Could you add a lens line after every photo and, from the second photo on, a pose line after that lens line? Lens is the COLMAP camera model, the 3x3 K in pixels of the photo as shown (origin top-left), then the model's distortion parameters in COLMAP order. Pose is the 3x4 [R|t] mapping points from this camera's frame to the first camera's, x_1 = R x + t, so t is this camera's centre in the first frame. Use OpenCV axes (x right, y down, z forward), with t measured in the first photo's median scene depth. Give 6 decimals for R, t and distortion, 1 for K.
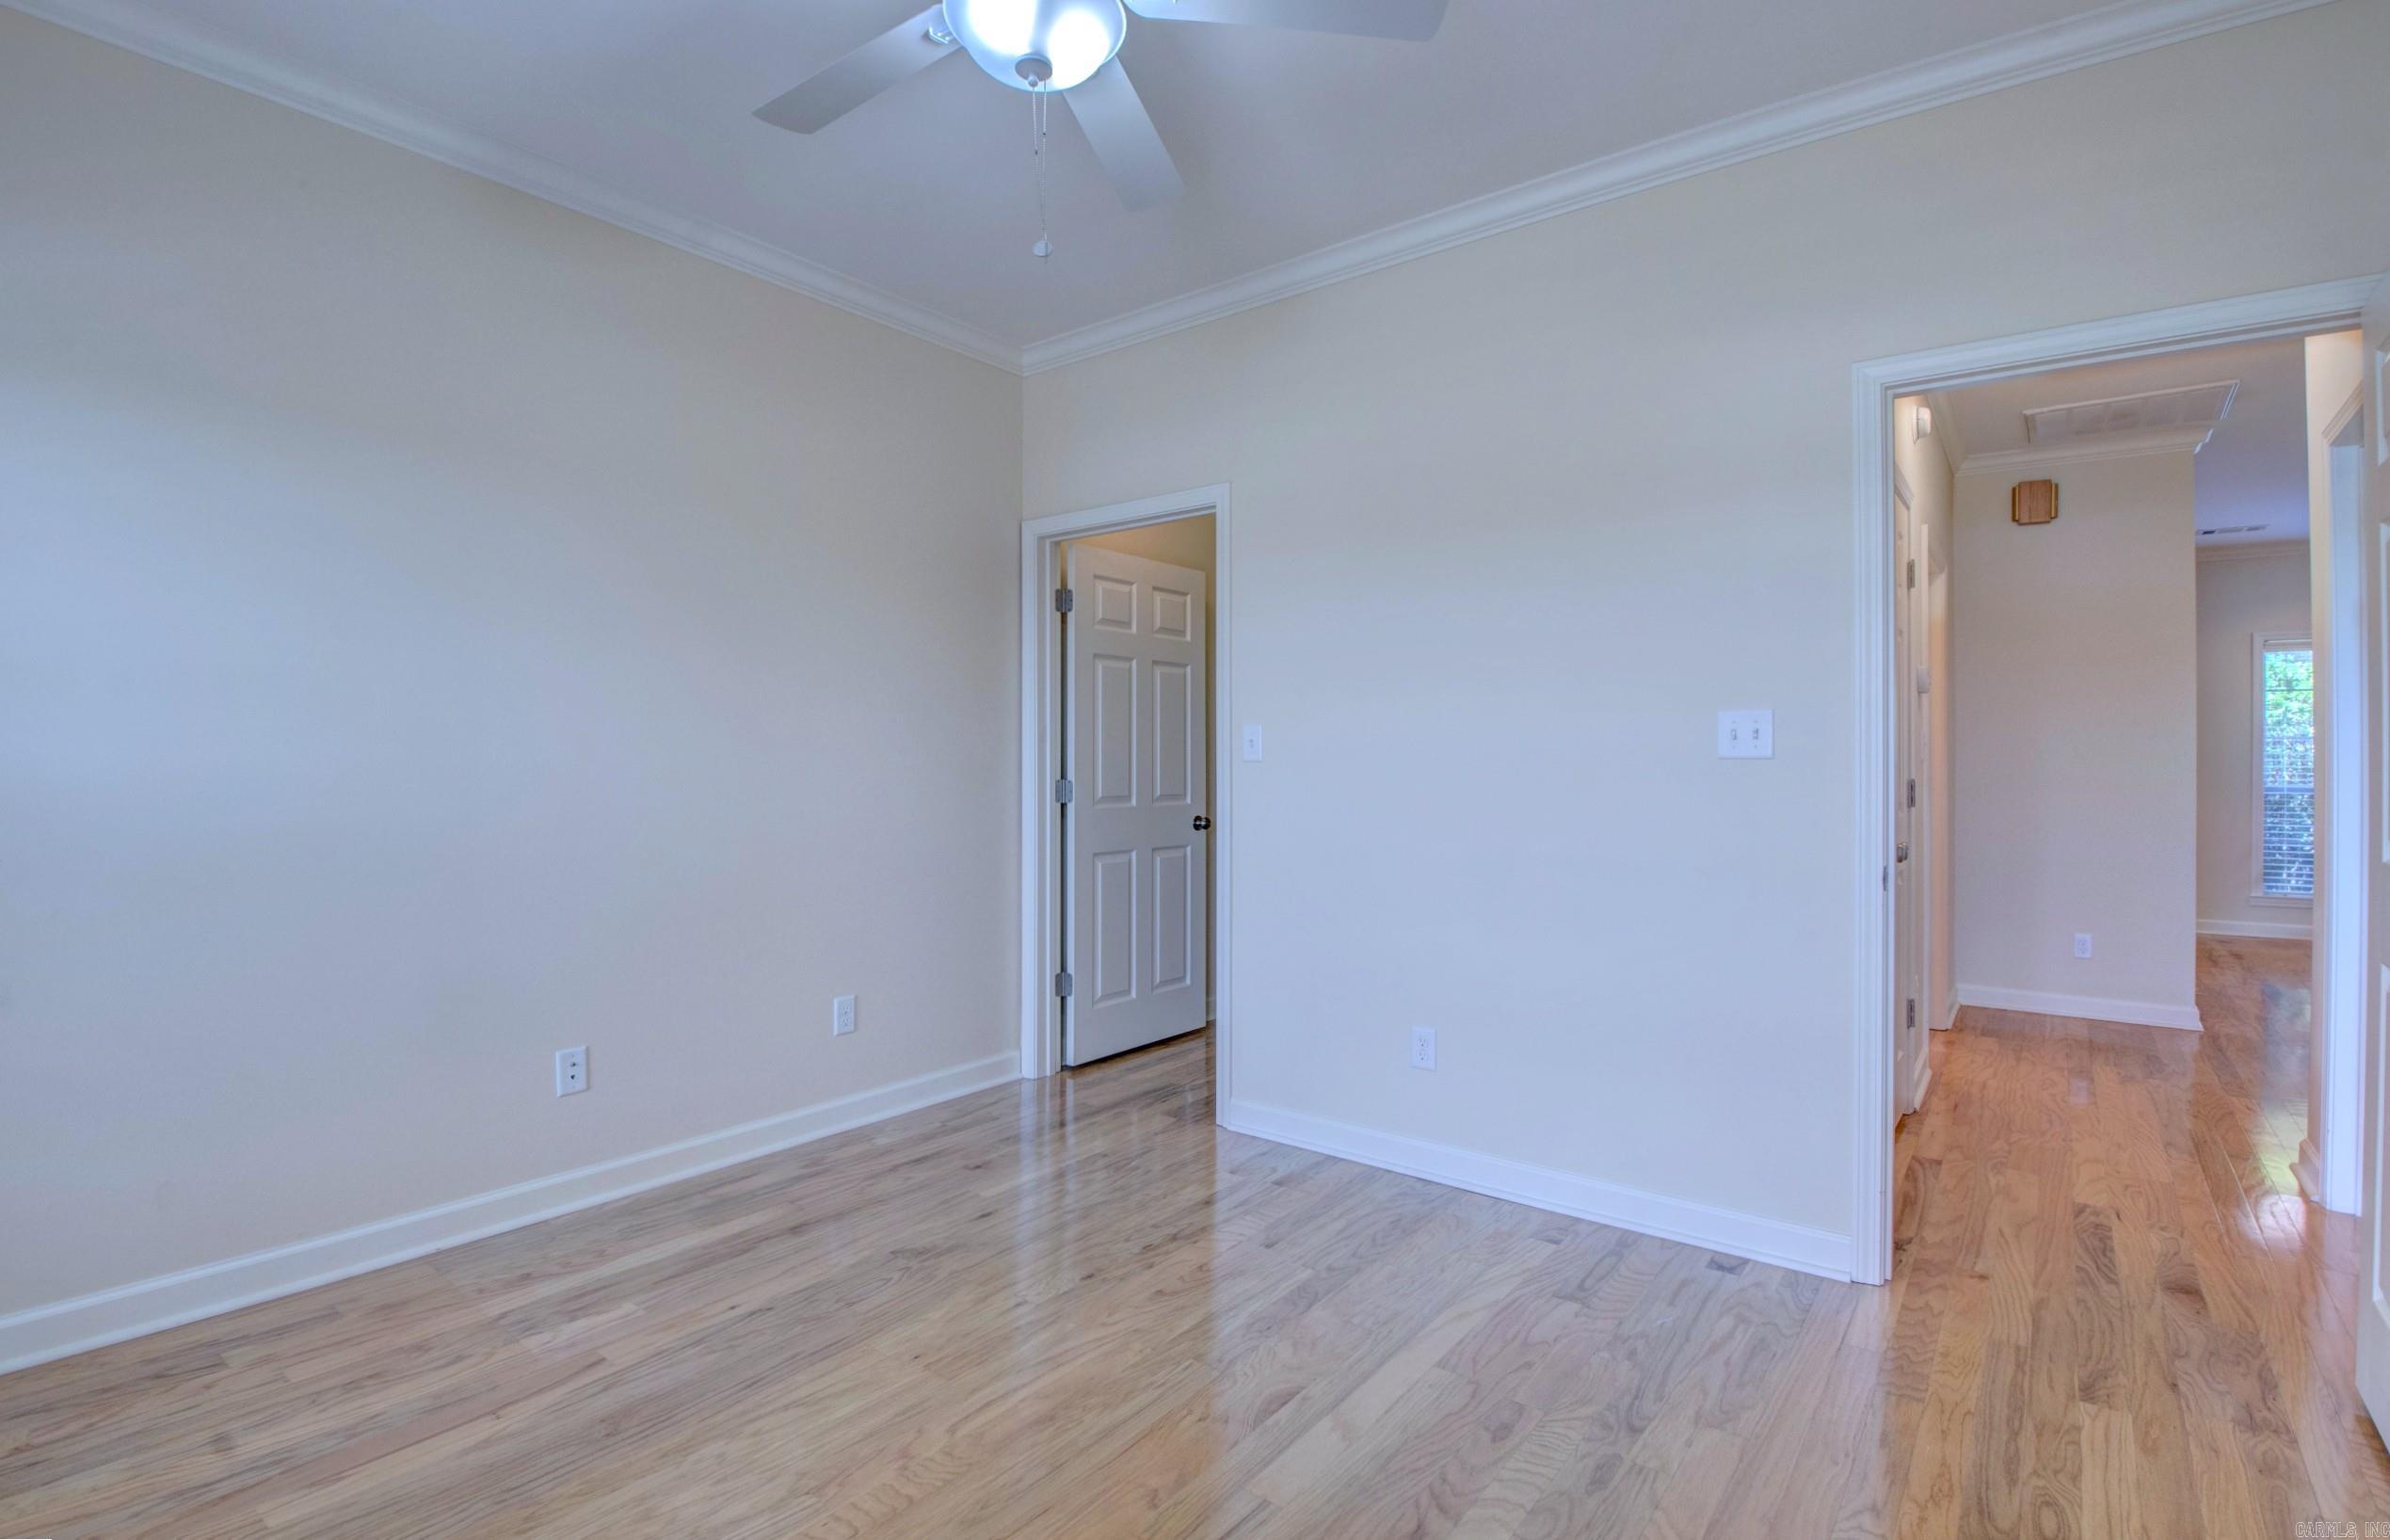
lens RADIAL K [[1117.8, 0, 1188.3], [0, 1117.8, 759.2], [0, 0, 1]] dist [0.009613, -0.020738]
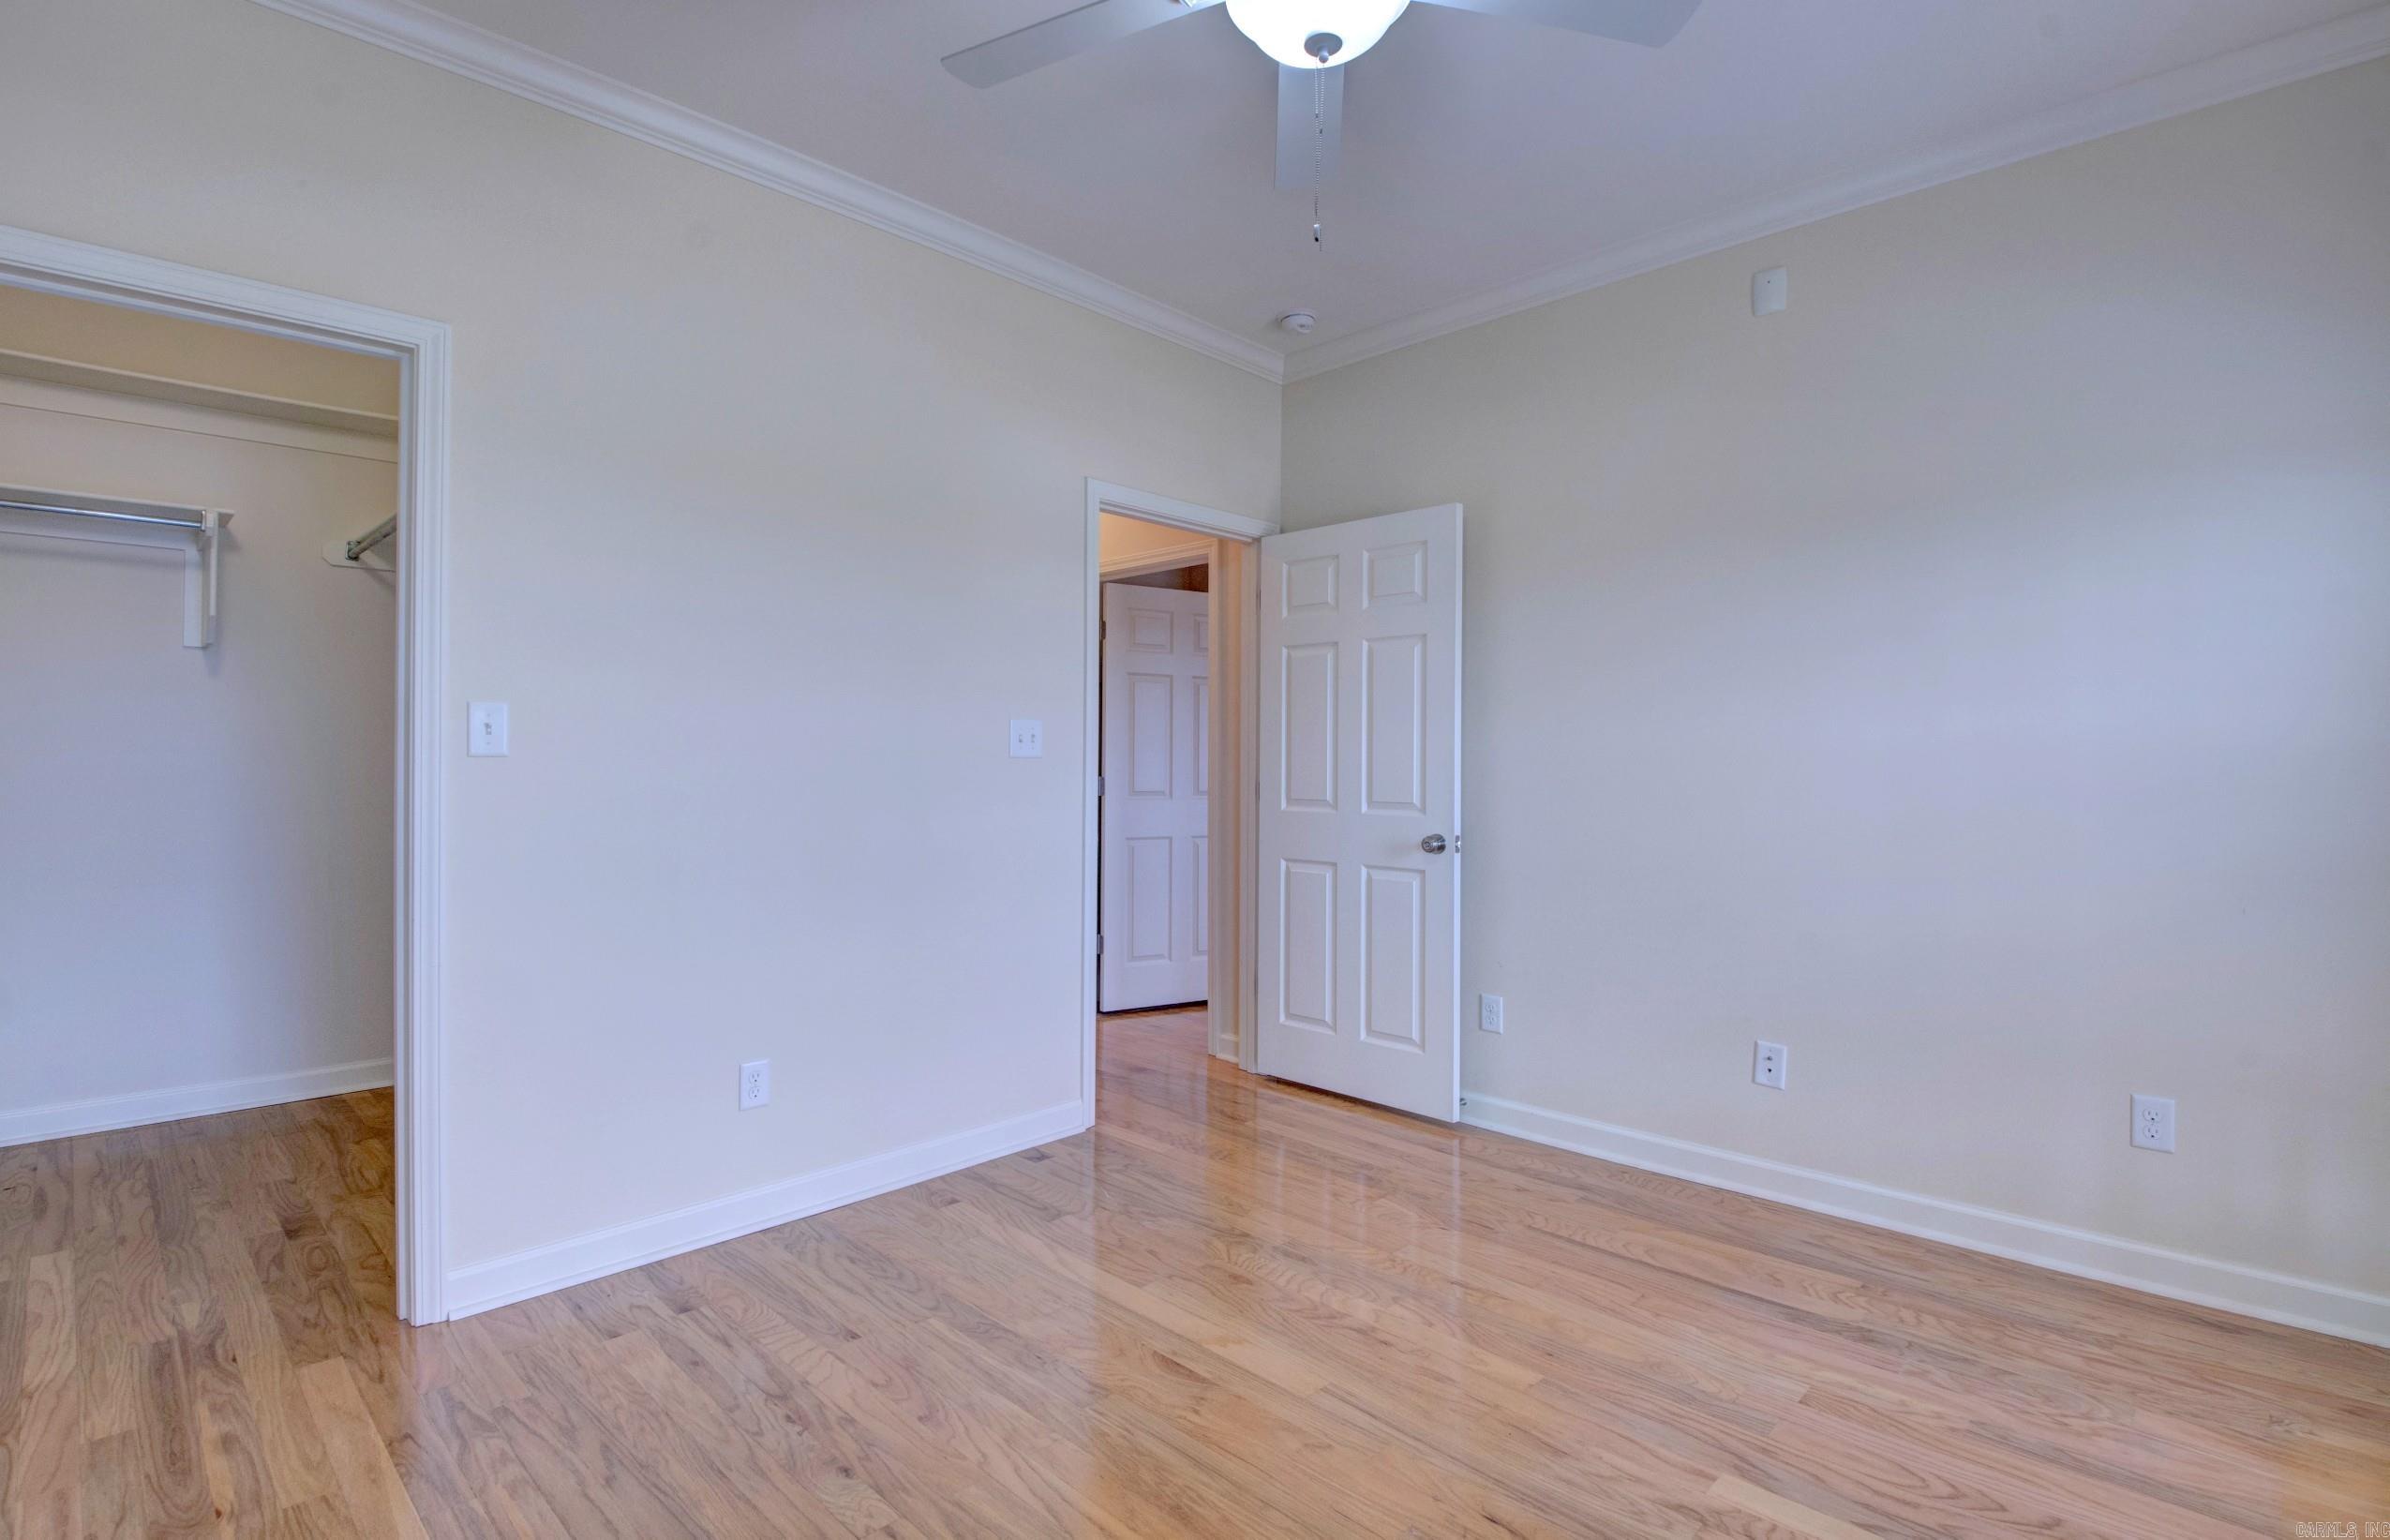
lens RADIAL K [[1117.8, 0, 1188.3], [0, 1117.8, 759.2], [0, 0, 1]] dist [0.009613, -0.020738]
pose [[0.120034, 0.000468, 0.992770, -0.736168], [-0.009425, 0.999955, 0.000668, -0.001324], [-0.992725, -0.009437, 0.120033, 0.657764]]
